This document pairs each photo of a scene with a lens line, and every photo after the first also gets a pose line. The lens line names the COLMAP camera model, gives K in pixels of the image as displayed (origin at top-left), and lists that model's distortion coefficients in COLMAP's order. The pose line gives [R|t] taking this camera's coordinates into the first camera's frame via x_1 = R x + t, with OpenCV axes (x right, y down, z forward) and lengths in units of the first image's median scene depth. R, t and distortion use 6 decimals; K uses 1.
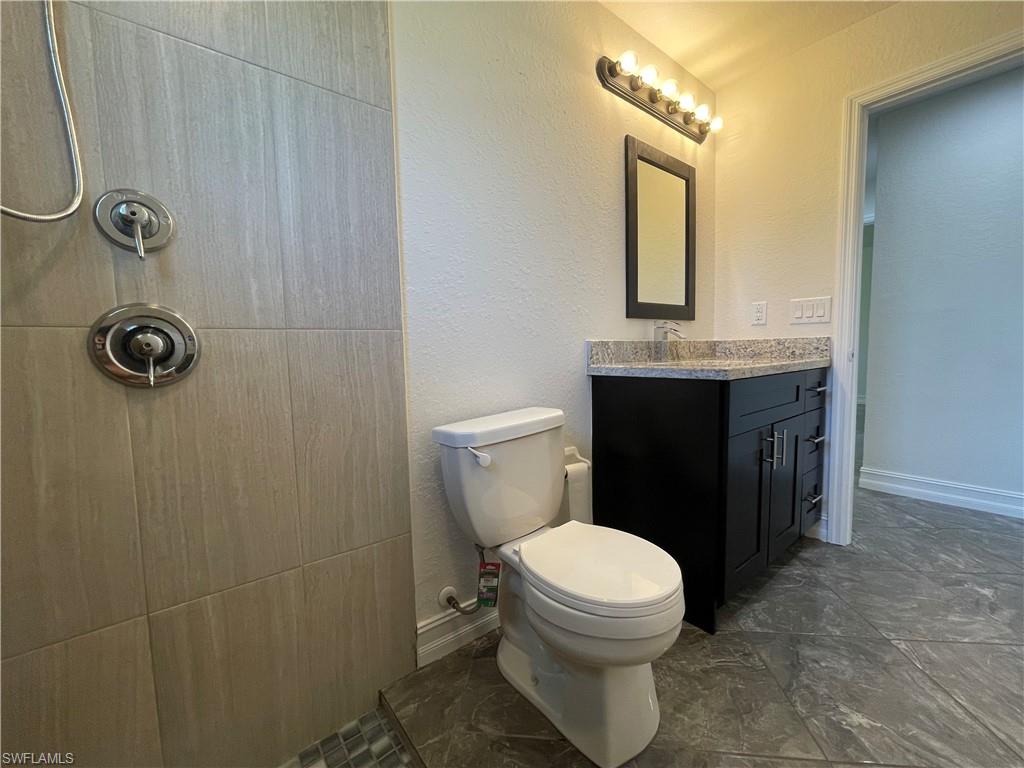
lens RADIAL K [[416.8, 0, 502.6], [0, 416.8, 383.6], [0, 0, 1]] dist [-0.003802, 0.000534]
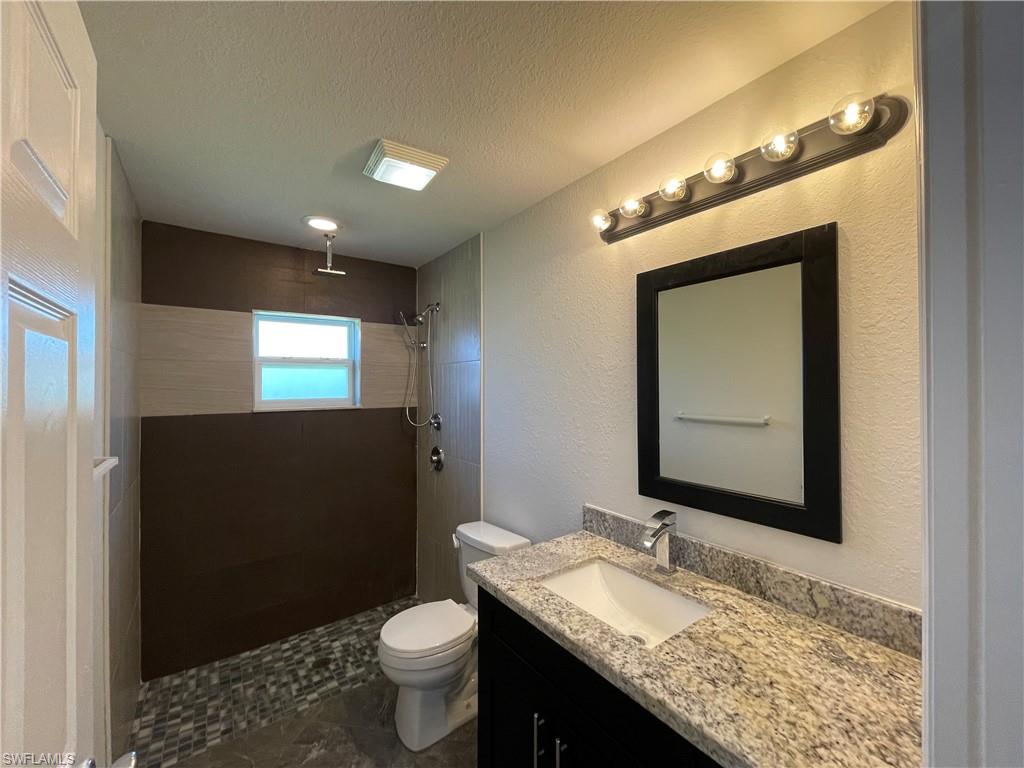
lens RADIAL K [[416.8, 0, 512.8], [0, 416.8, 379.8], [0, 0, 1]] dist [-0.003802, 0.000534]
pose [[-0.045913, 0.009360, -0.998902, 1.162221], [-0.075816, 0.997039, 0.012827, -0.385819], [0.996064, 0.076321, -0.045068, 0.815469]]
